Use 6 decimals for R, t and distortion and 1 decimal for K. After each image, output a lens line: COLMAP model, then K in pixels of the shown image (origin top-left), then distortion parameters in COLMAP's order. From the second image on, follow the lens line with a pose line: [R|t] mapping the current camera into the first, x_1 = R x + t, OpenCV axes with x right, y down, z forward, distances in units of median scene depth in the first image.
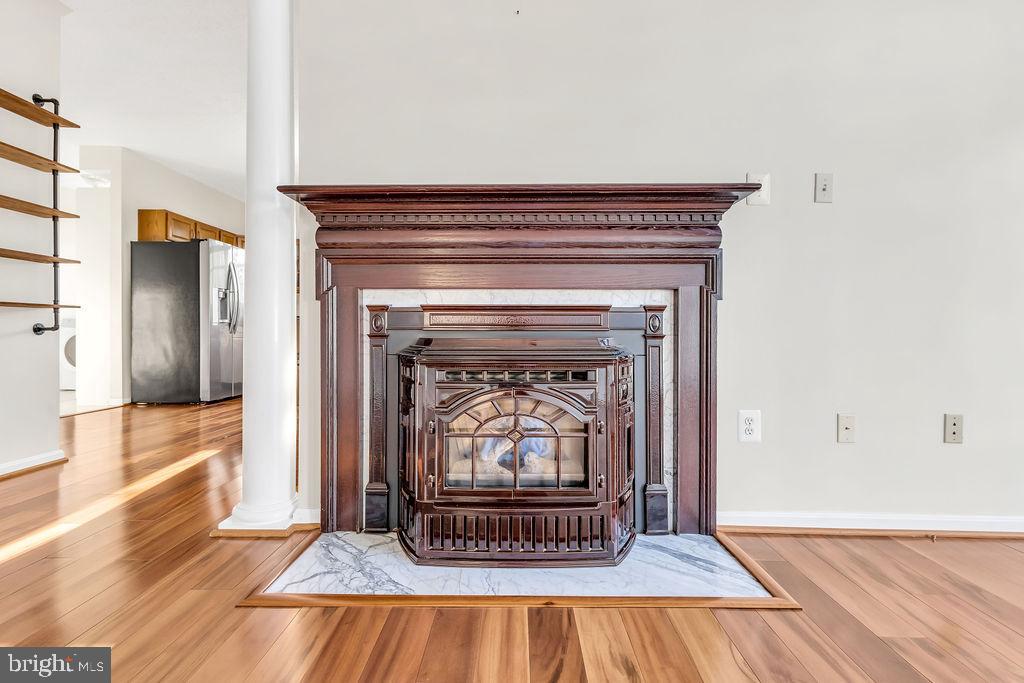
lens RADIAL K [[474.8, 0, 516.1], [0, 474.8, 336.8], [0, 0, 1]] dist [0.014873, -0.000089]
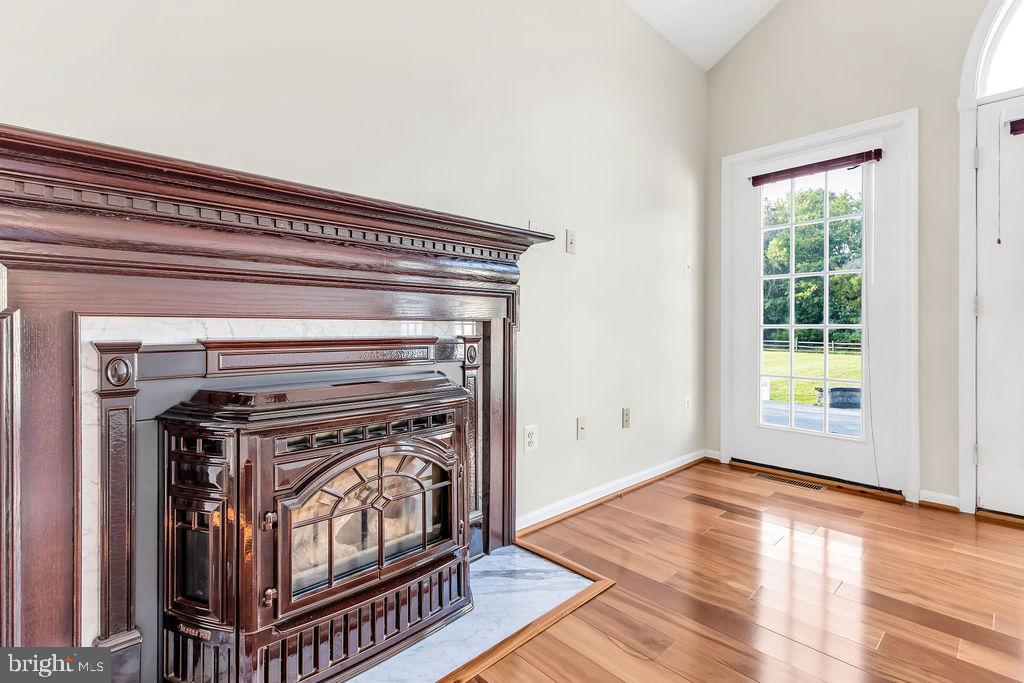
lens RADIAL K [[474.8, 0, 515.4], [0, 474.8, 332.6], [0, 0, 1]] dist [0.014873, -0.000089]
pose [[0.717017, -0.007014, 0.697020, -0.354094], [0.006117, 0.999974, 0.003769, -0.078552], [-0.697029, 0.001561, 0.717042, 0.204822]]
